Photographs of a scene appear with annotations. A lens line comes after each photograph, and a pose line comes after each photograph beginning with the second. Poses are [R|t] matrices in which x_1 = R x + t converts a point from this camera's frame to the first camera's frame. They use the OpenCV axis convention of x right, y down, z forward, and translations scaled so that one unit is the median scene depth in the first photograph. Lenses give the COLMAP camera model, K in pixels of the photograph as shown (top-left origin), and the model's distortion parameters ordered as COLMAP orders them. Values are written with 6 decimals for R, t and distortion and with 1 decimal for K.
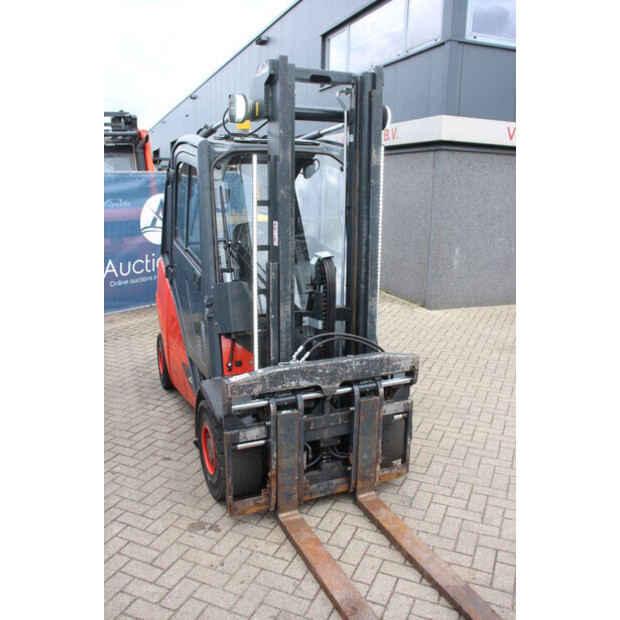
lens RADIAL K [[561.8, 0, 306.9], [0, 561.8, 309.9], [0, 0, 1]] dist [-0.103821, 0.058448]
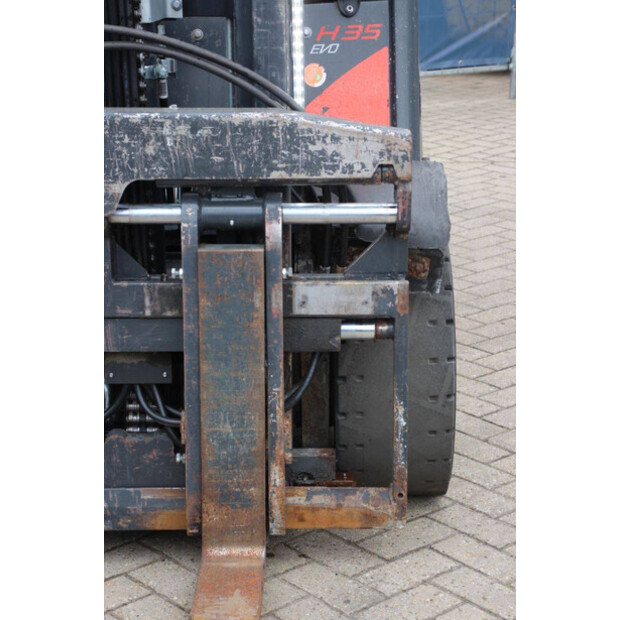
lens RADIAL K [[1468.9, 0, 306.4], [0, 1468.9, 311.2], [0, 0, 1]] dist [0.364462, 0.000000]
pose [[0.907039, 0.108163, -0.406917, 0.514713], [-0.081270, 0.993242, 0.082861, 0.122125], [0.413129, -0.042089, 0.909699, 0.238796]]
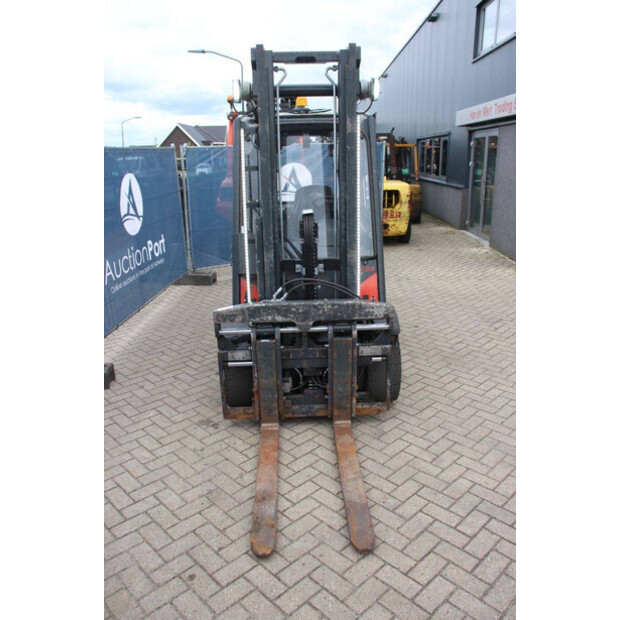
lens RADIAL K [[513.5, 0, 309.4], [0, 513.5, 310.4], [0, 0, 1]] dist [-0.145276, 0.095502]
pose [[0.927006, 0.082350, -0.365894, 0.436526], [-0.054619, 0.994838, 0.085523, 0.015213], [0.371049, -0.059295, 0.926718, 0.004331]]
